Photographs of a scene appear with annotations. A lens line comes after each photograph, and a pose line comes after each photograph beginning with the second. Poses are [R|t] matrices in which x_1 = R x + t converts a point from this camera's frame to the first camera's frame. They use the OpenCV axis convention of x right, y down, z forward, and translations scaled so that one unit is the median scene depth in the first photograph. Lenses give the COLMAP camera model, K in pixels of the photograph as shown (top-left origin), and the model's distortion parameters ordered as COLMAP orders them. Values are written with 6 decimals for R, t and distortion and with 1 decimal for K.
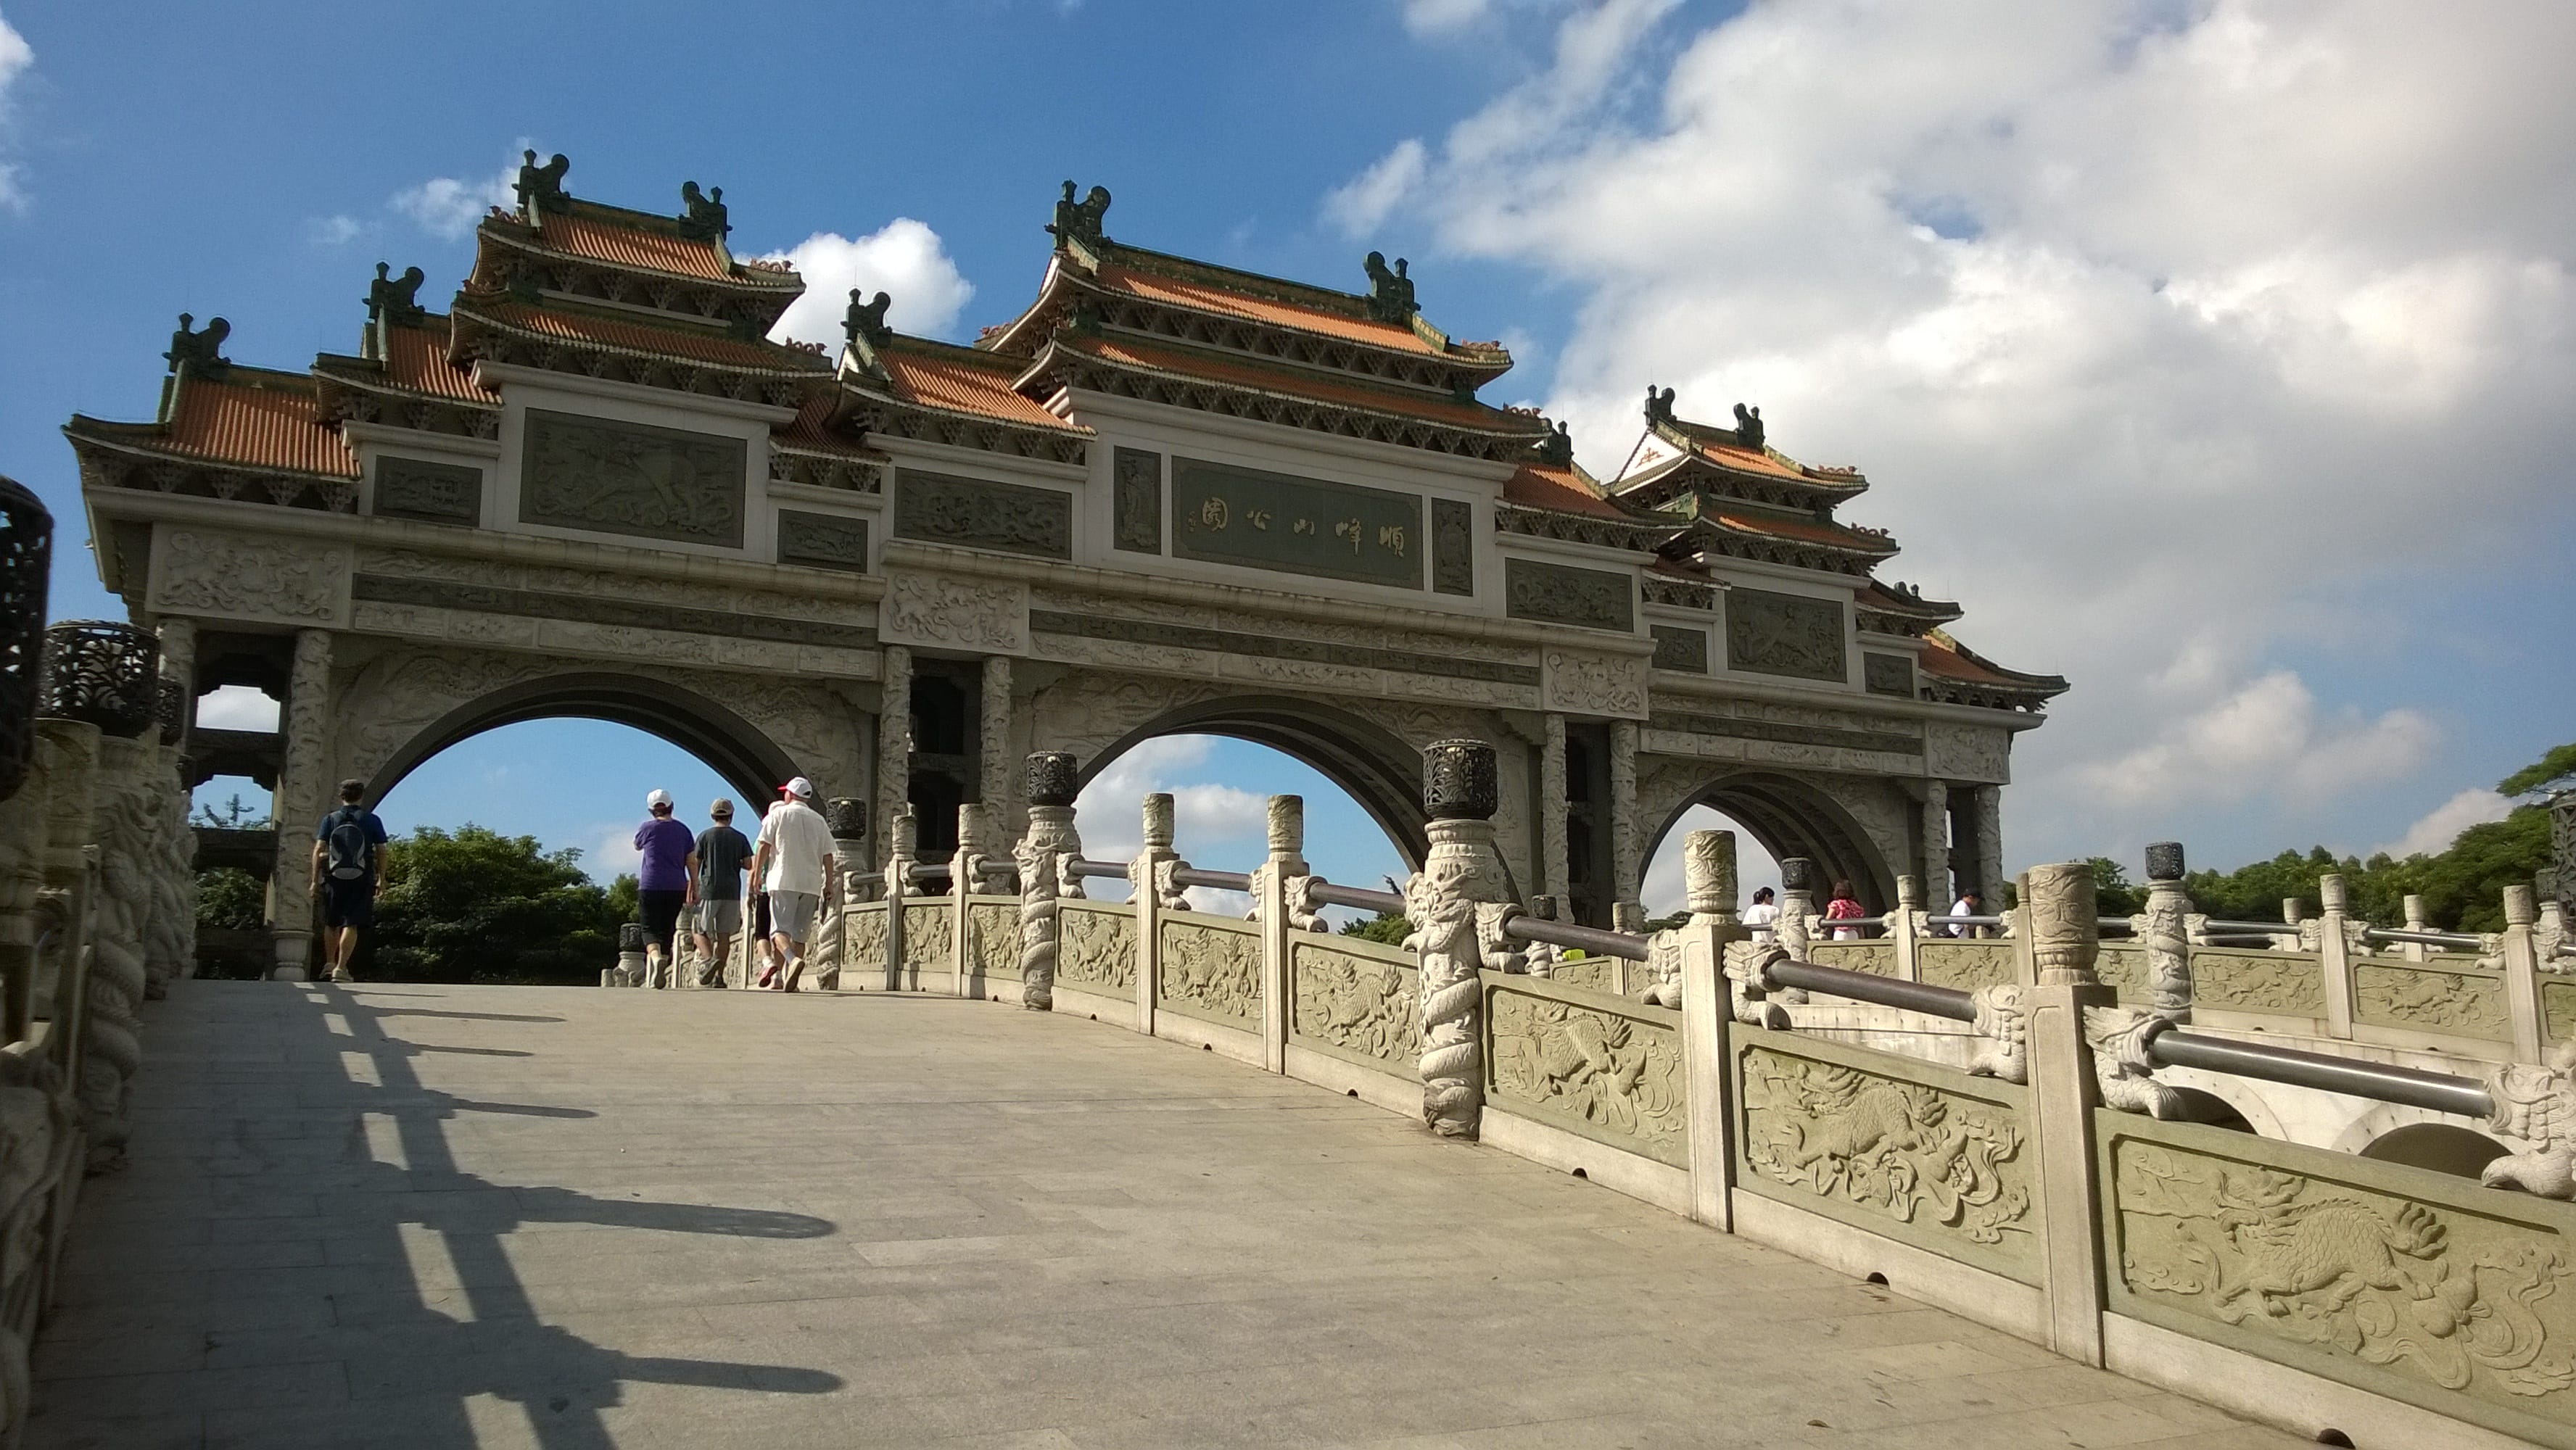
lens RADIAL K [[1967.6, 0, 1311.9], [0, 1967.6, 767.6], [0, 0, 1]] dist [0.092830, -0.267237]
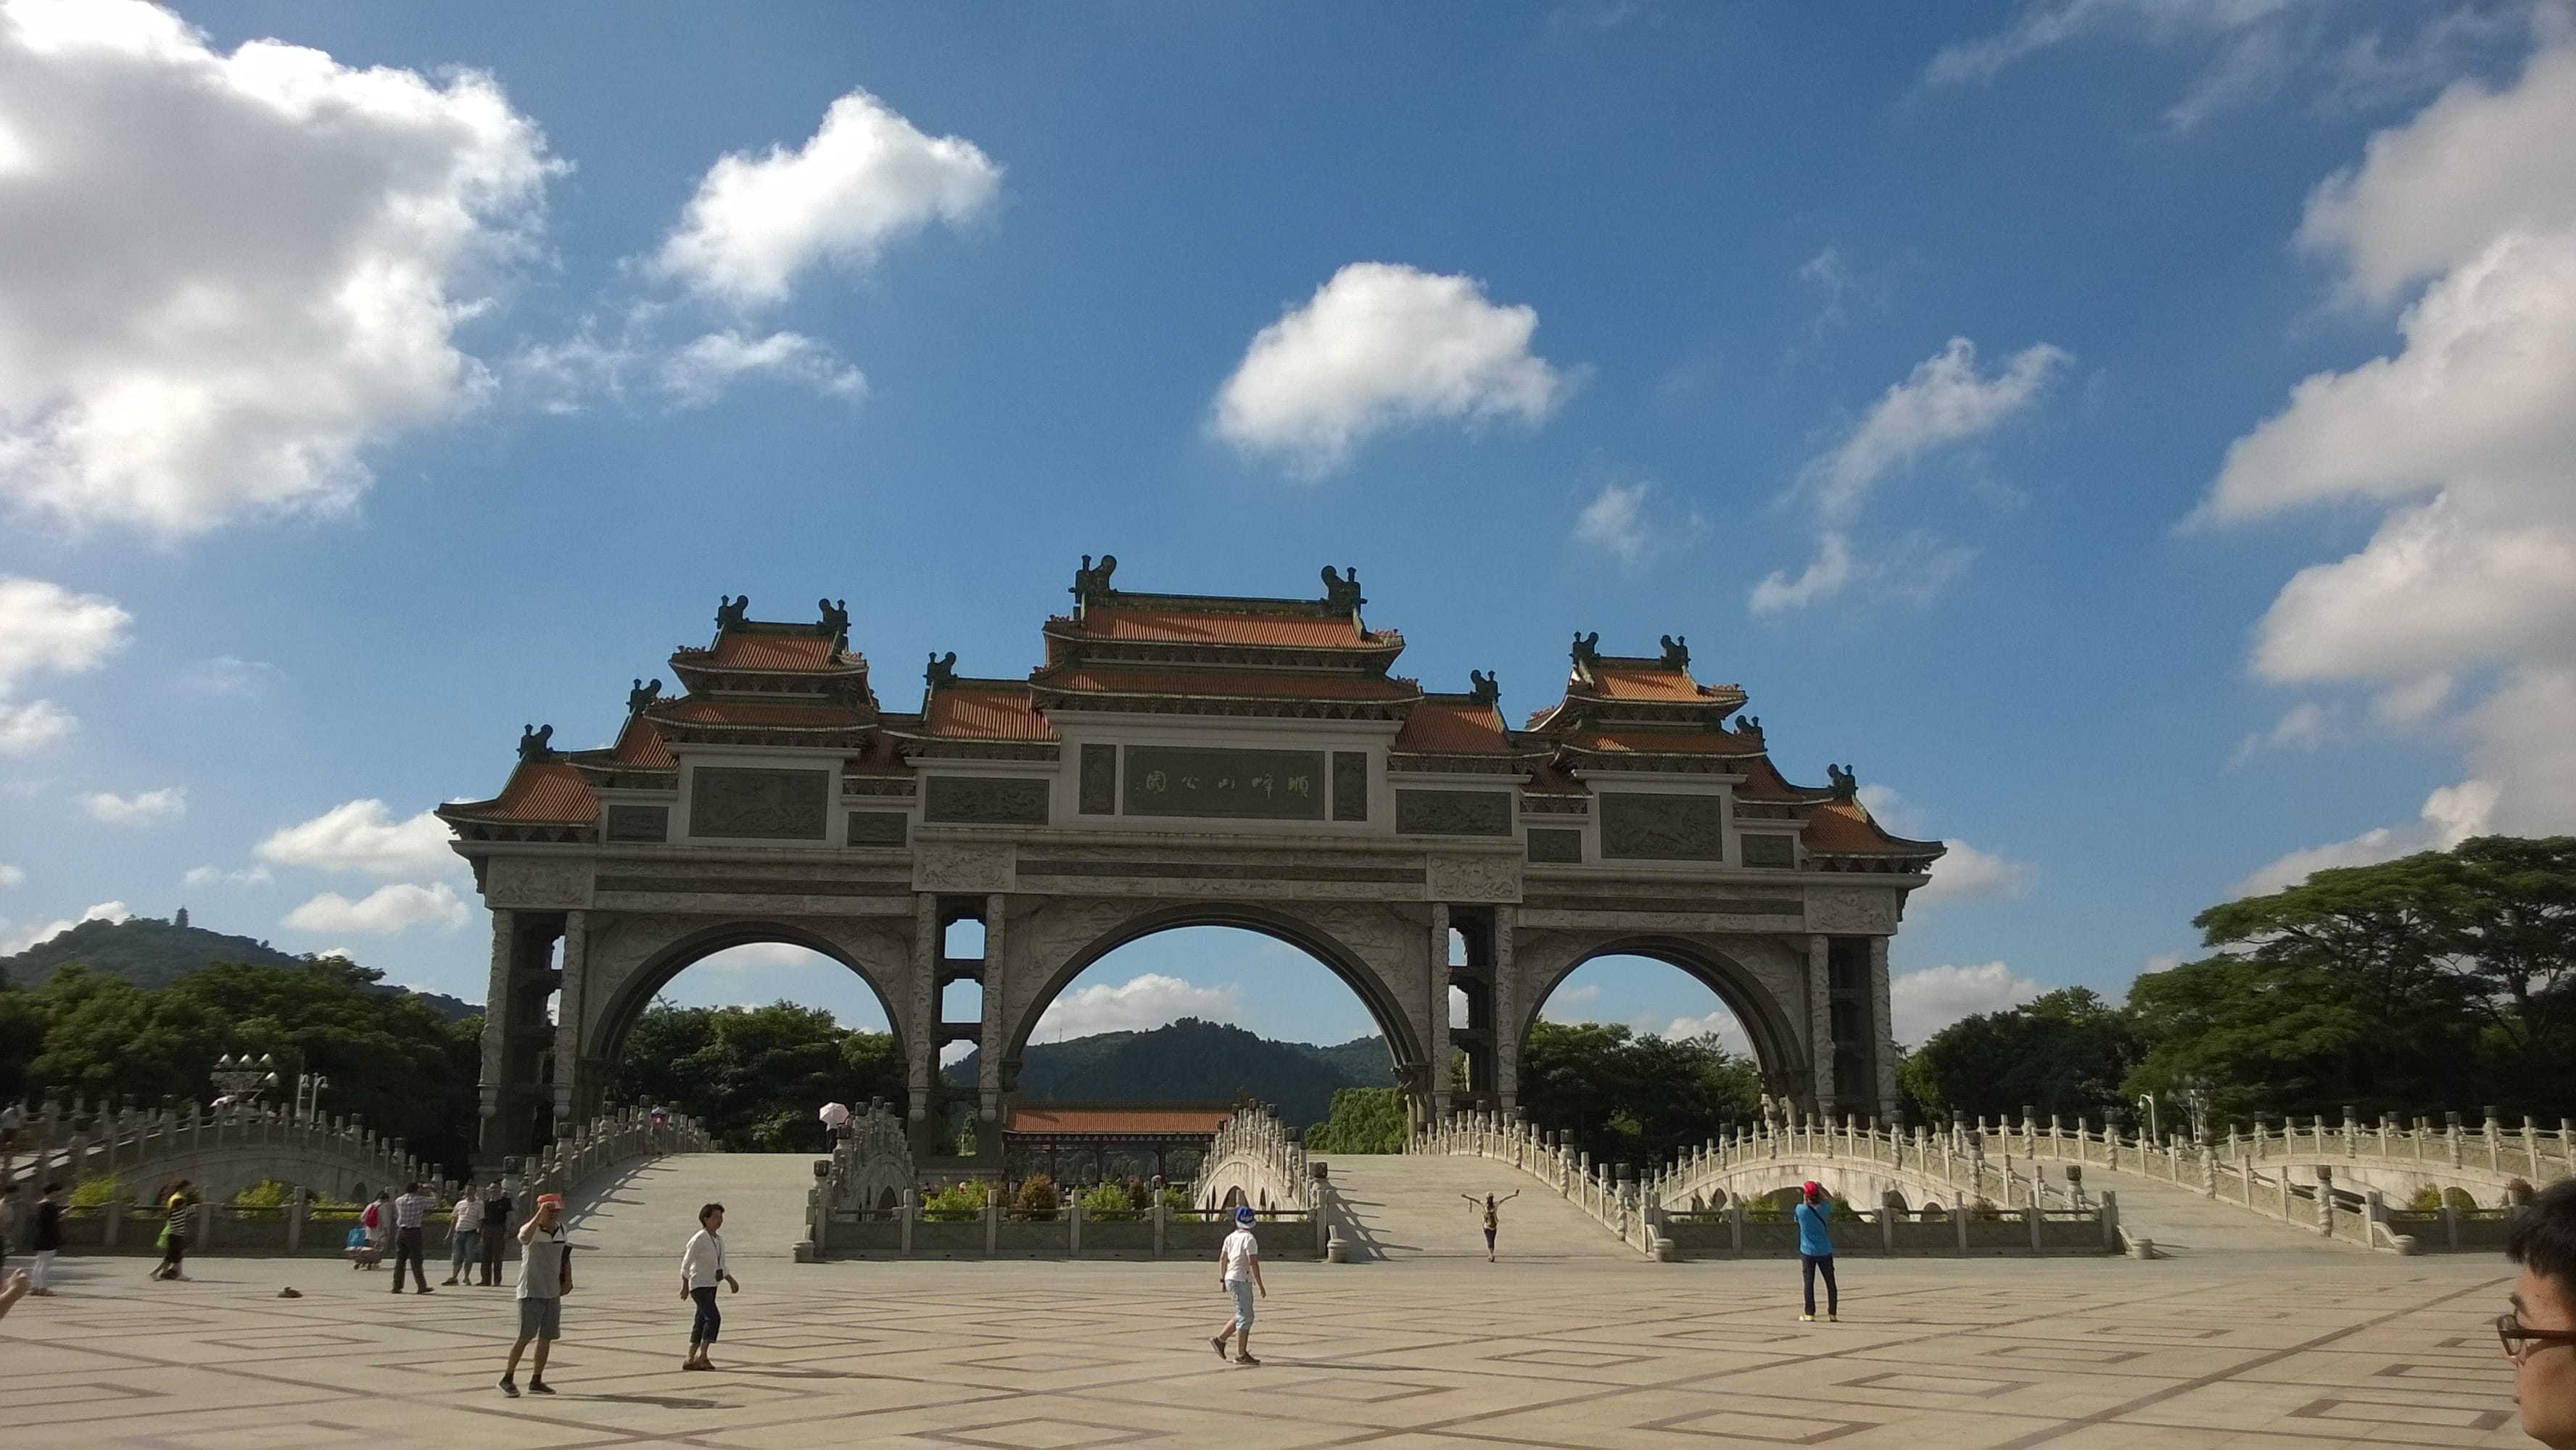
lens RADIAL K [[1967.6, 0, 1311.9], [0, 1967.6, 767.6], [0, 0, 1]] dist [0.092830, -0.267237]
pose [[0.931073, -0.064320, -0.359118, 0.577558], [0.046907, 0.997271, -0.057003, -0.051041], [0.361805, 0.036228, 0.931550, -0.310577]]
